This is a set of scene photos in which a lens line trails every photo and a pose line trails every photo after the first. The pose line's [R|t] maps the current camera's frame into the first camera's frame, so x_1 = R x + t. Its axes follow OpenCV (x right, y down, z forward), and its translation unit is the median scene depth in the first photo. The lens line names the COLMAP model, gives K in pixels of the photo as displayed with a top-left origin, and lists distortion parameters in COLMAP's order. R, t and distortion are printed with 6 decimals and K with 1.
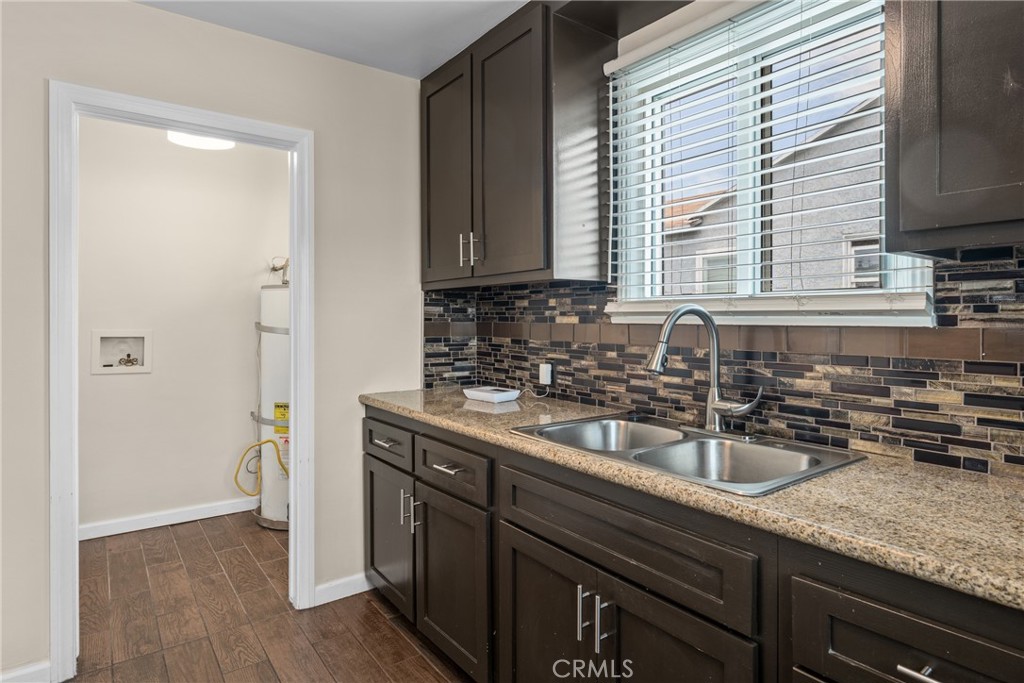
lens RADIAL K [[566.3, 0, 520.8], [0, 566.3, 319.5], [0, 0, 1]] dist [-0.020067, -0.000389]
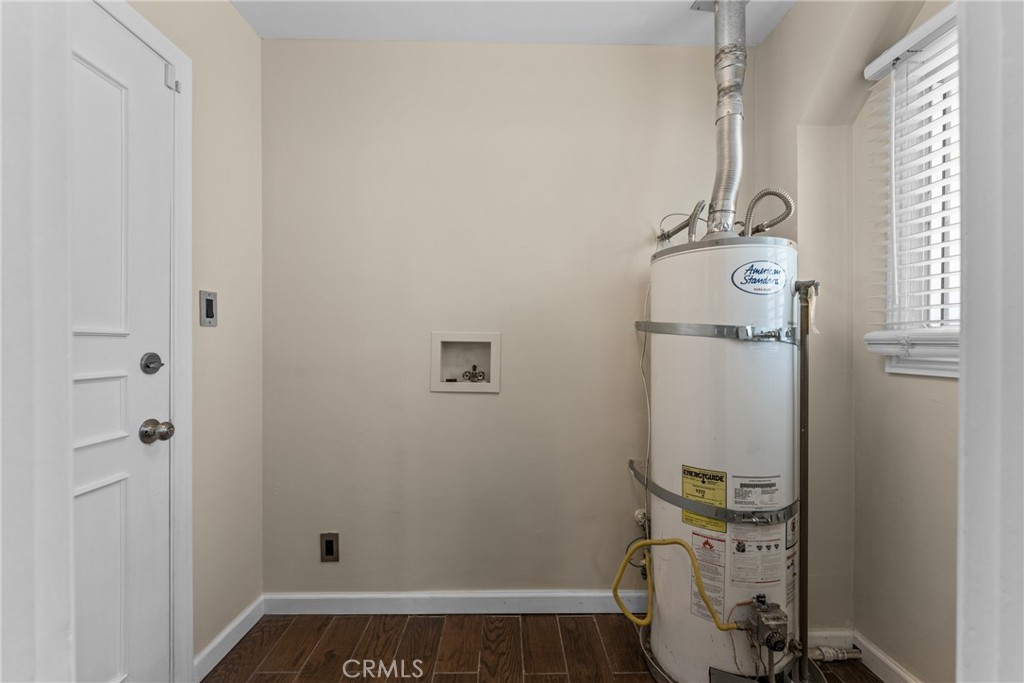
lens RADIAL K [[413.3, 0, 511.6], [0, 413.3, 340.0], [0, 0, 1]] dist [-0.000945, 0.000633]
pose [[0.807907, -0.000915, -0.589309, -0.337309], [0.002867, 0.999993, 0.002377, 0.026521], [0.589303, -0.003610, 0.807904, 0.588273]]
